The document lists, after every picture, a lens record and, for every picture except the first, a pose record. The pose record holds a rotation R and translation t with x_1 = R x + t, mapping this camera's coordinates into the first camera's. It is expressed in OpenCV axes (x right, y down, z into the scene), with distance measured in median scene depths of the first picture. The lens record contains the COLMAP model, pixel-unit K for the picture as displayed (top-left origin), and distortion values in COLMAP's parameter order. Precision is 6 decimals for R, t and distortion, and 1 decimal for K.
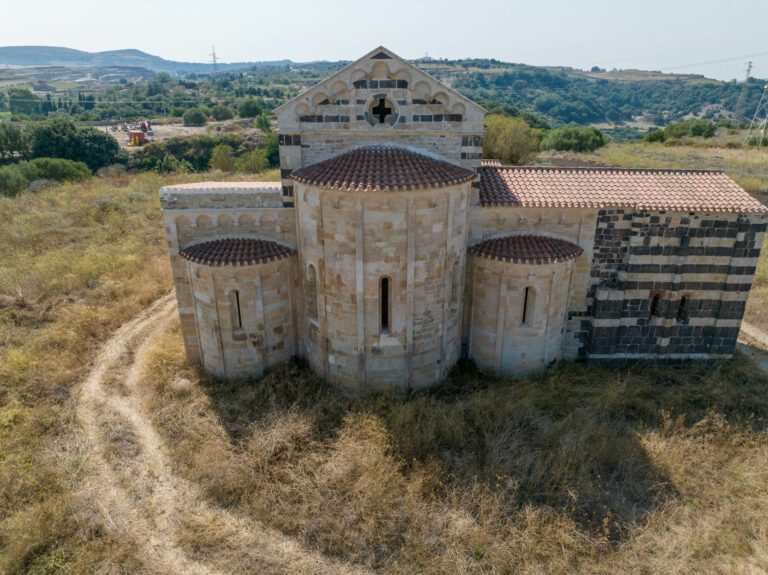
lens RADIAL K [[539.8, 0, 384.0], [0, 539.8, 287.5], [0, 0, 1]] dist [-0.033441, -0.006201]
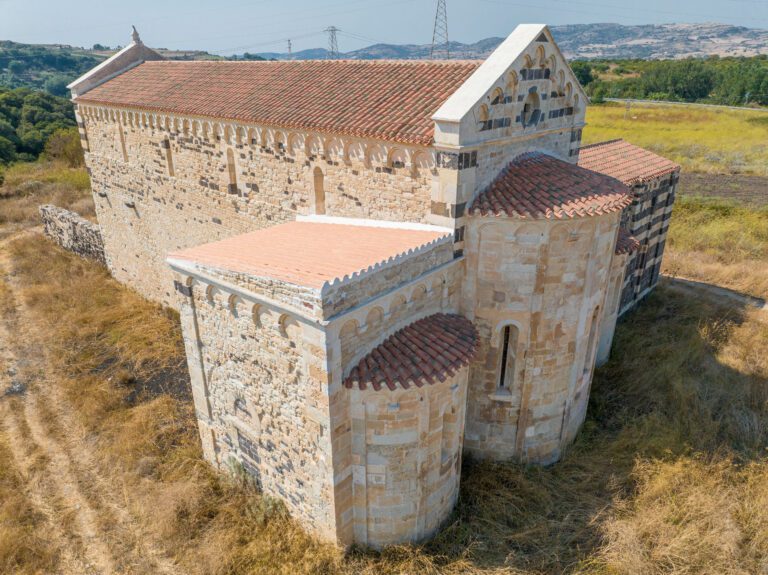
lens RADIAL K [[542.0, 0, 384.4], [0, 542.0, 290.1], [0, 0, 1]] dist [-0.040589, 0.005674]
pose [[0.682117, -0.290861, 0.670907, -0.719052], [0.263951, 0.953568, 0.145043, -0.235671], [-0.681943, 0.078150, 0.727219, 0.571907]]
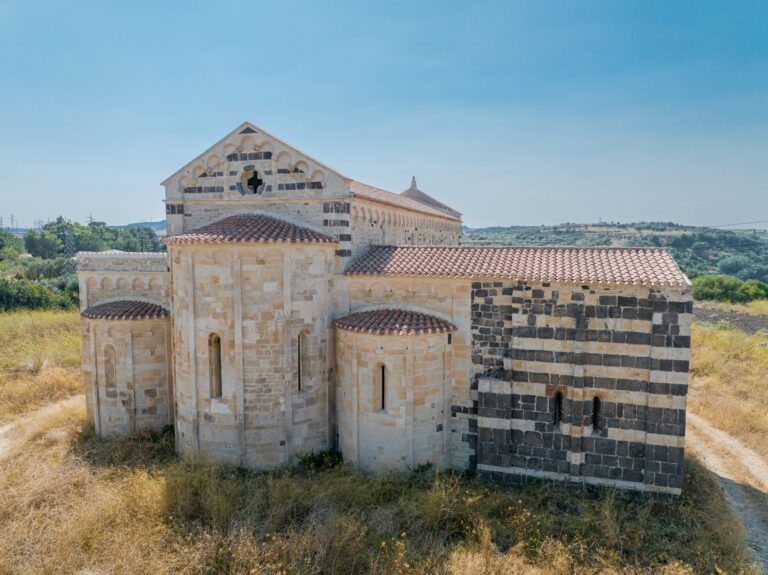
lens RADIAL K [[539.8, 0, 384.0], [0, 539.8, 287.5], [0, 0, 1]] dist [-0.033441, -0.006201]
pose [[0.951141, 0.026246, -0.307639, 0.543026], [-0.112703, 0.957141, -0.266793, 0.113577], [0.287451, 0.288430, 0.913334, 0.172766]]
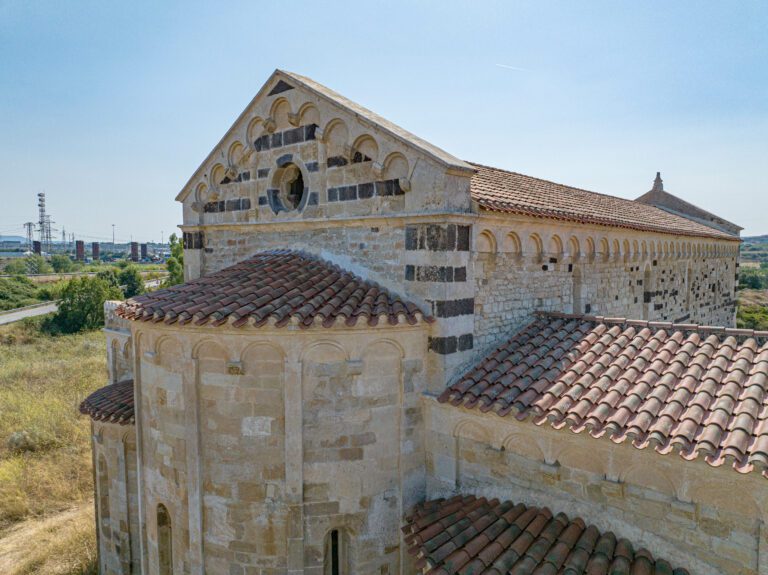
lens RADIAL K [[539.8, 0, 384.0], [0, 539.8, 287.5], [0, 0, 1]] dist [-0.033441, -0.006201]
pose [[0.737112, 0.041903, -0.674470, 0.411940], [-0.244357, 0.947067, -0.208213, -0.138855], [0.630044, 0.318288, 0.708334, 0.683330]]
